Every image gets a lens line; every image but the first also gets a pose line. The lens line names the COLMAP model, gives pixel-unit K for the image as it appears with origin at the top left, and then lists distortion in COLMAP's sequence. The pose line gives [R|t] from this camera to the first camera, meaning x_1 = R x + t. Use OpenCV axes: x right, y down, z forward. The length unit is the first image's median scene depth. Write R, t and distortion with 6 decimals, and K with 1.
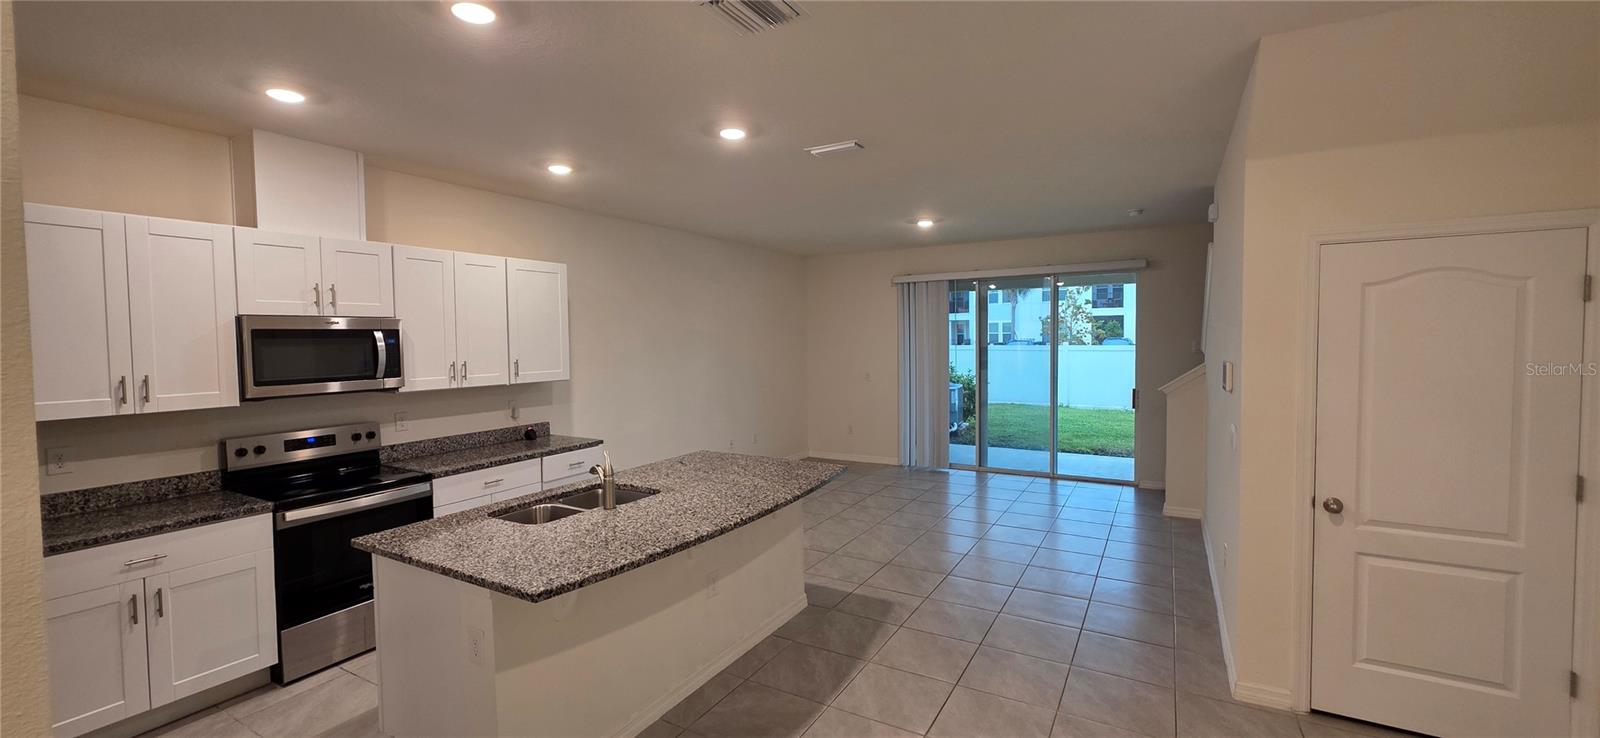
lens RADIAL K [[634.5, 0, 799.7], [0, 634.5, 365.3], [0, 0, 1]] dist [0.000154, -0.000621]
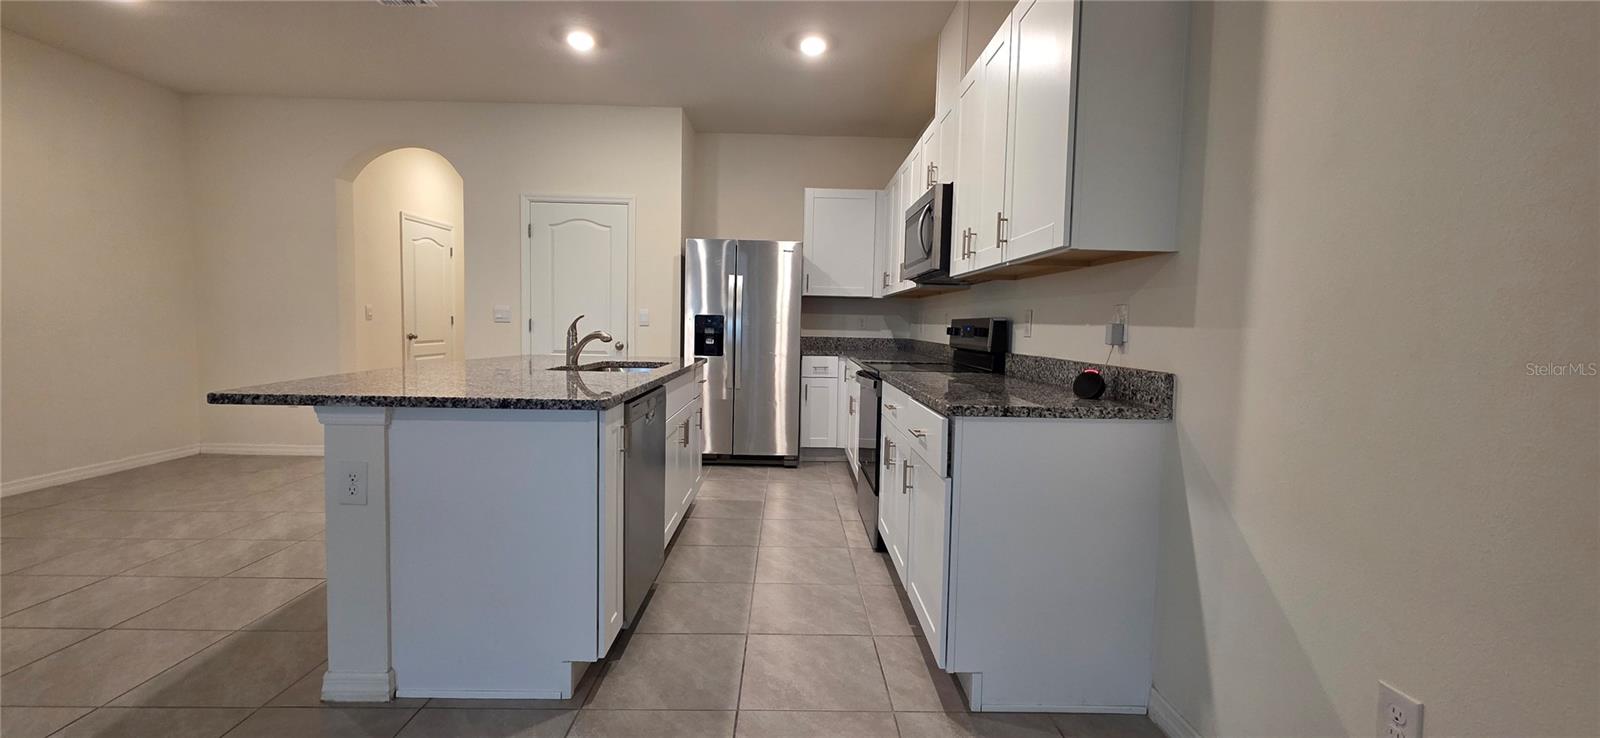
lens RADIAL K [[634.5, 0, 799.9], [0, 634.5, 367.4], [0, 0, 1]] dist [0.000154, -0.000621]
pose [[-0.855348, 0.030531, -0.517153, -0.056325], [-0.033809, 0.992844, 0.114534, 0.071379], [0.516949, 0.115450, -0.848195, 1.616826]]
